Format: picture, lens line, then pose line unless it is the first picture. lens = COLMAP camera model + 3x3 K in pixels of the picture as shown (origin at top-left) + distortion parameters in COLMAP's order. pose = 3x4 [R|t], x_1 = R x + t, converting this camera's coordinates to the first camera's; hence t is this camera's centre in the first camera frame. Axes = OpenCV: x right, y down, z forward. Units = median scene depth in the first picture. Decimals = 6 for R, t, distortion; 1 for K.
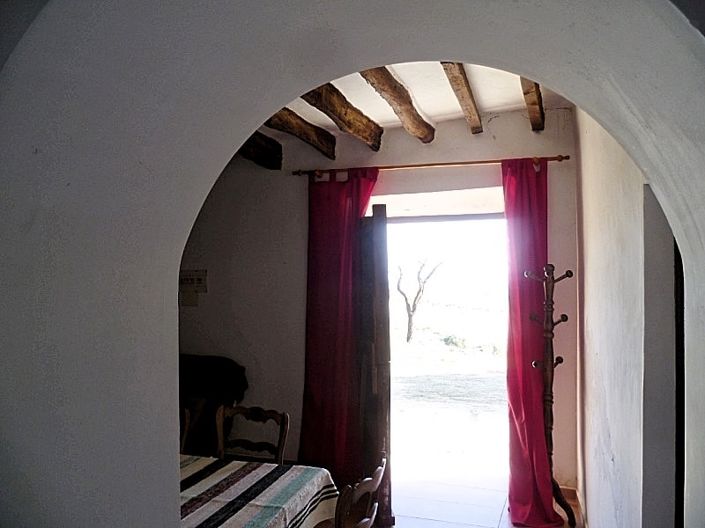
lens RADIAL K [[576.0, 0, 352.2], [0, 576.0, 264.2], [0, 0, 1]] dist [-0.072799, 0.000738]
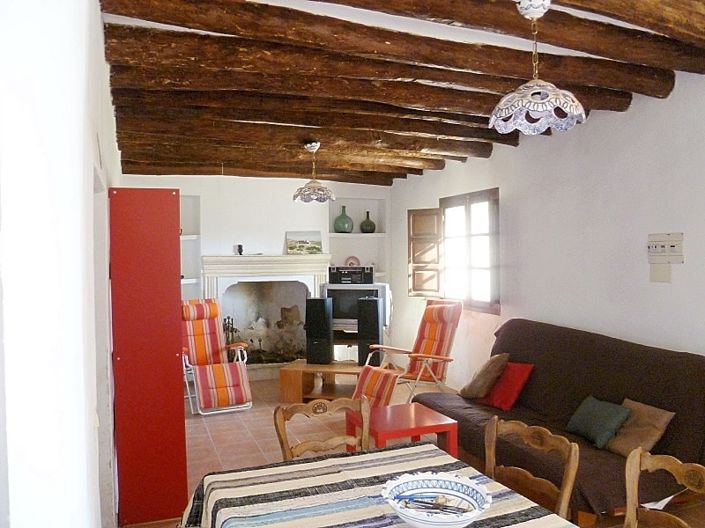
lens RADIAL K [[576.0, 0, 352.5], [0, 576.0, 263.4], [0, 0, 1]] dist [-0.072799, 0.000738]
pose [[0.640834, 0.025251, -0.767264, 0.019473], [0.015285, 0.998841, 0.045639, 0.010105], [0.767527, -0.040975, 0.639706, 0.236080]]
